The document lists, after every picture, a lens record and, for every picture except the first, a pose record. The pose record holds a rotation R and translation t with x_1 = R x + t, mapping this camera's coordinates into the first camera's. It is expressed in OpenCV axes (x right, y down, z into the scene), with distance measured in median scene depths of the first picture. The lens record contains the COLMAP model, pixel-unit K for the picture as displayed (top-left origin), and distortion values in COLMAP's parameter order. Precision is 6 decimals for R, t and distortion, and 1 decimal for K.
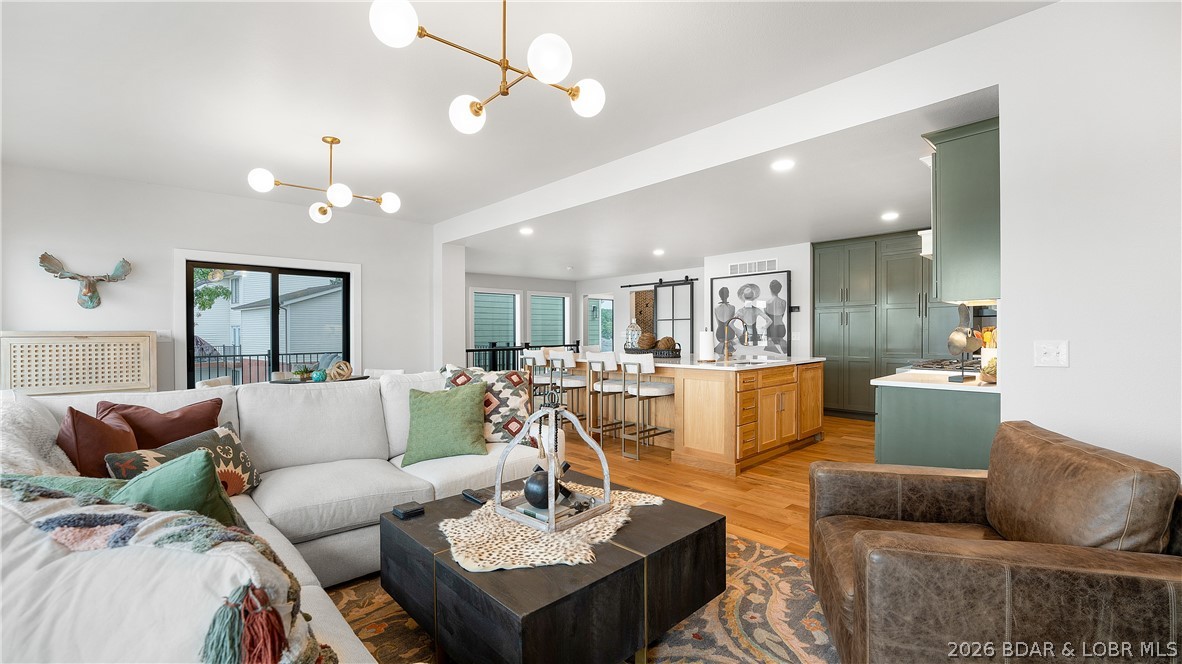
lens RADIAL K [[486.3, 0, 593.3], [0, 486.3, 343.2], [0, 0, 1]] dist [-0.027504, 0.000572]
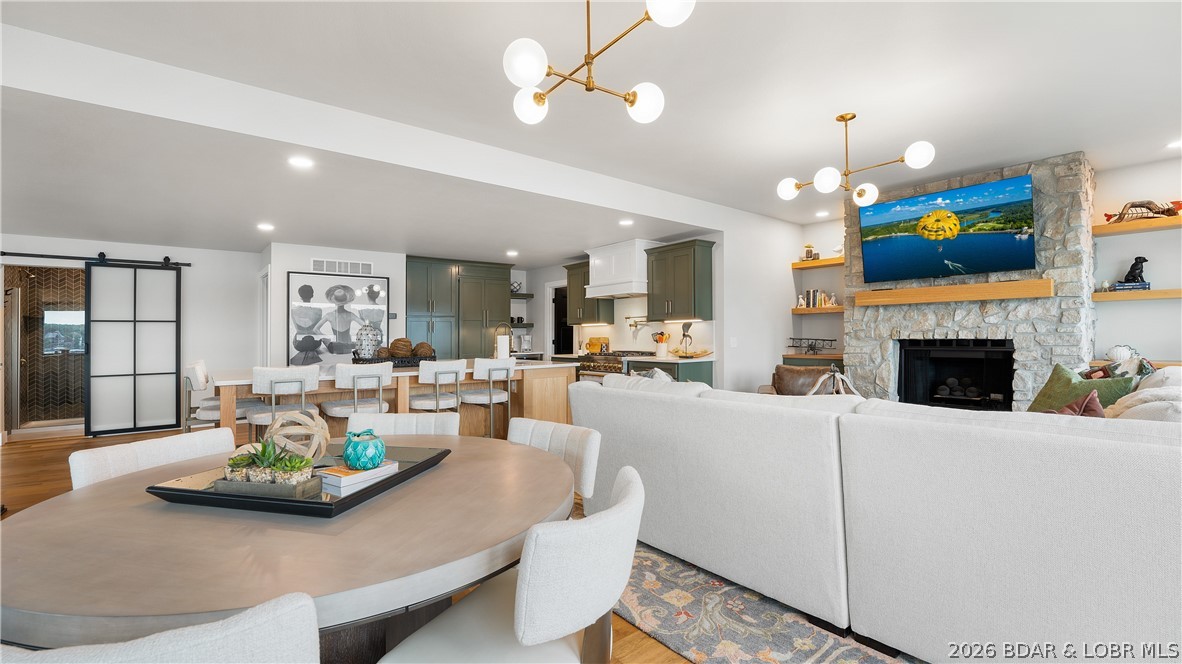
lens RADIAL K [[486.3, 0, 570.2], [0, 486.3, 336.4], [0, 0, 1]] dist [-0.027504, 0.000572]
pose [[0.094098, 0.009680, 0.995516, -0.525167], [0.033718, 0.999348, -0.012904, -0.001229], [-0.994992, 0.034781, 0.093711, 0.490145]]
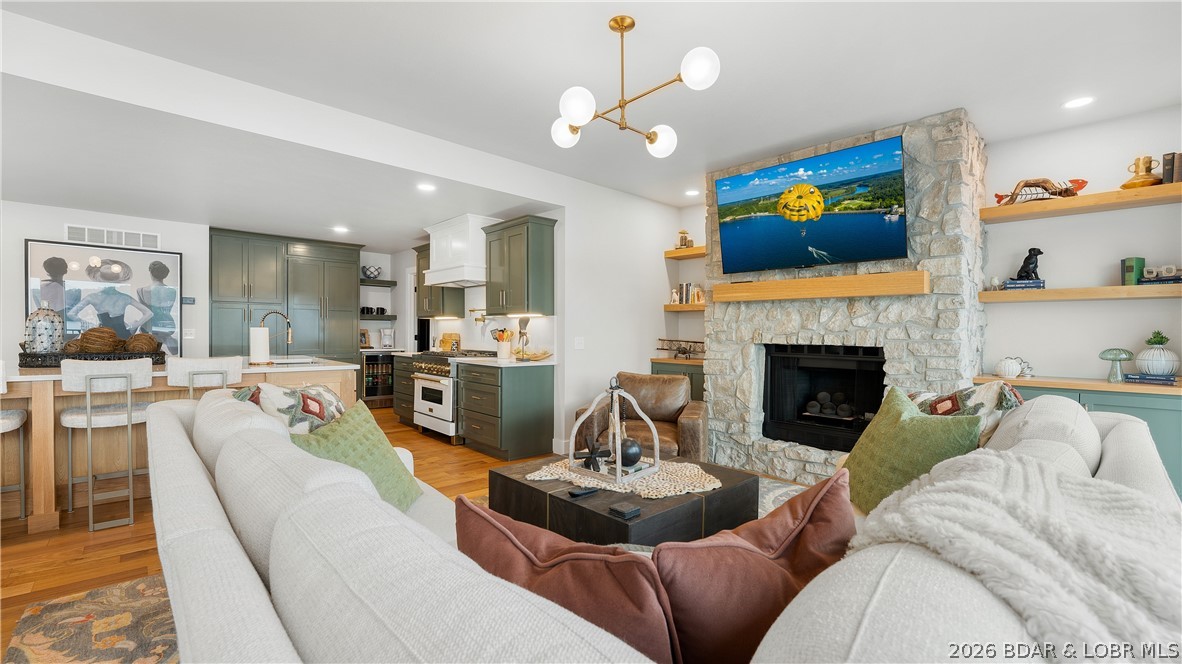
lens RADIAL K [[486.3, 0, 568.7], [0, 486.3, 326.6], [0, 0, 1]] dist [-0.027504, 0.000572]
pose [[0.017653, 0.023307, 0.999572, -0.366923], [0.010446, 0.999669, -0.023493, 0.000953], [-0.999790, 0.010856, 0.017404, 0.300451]]
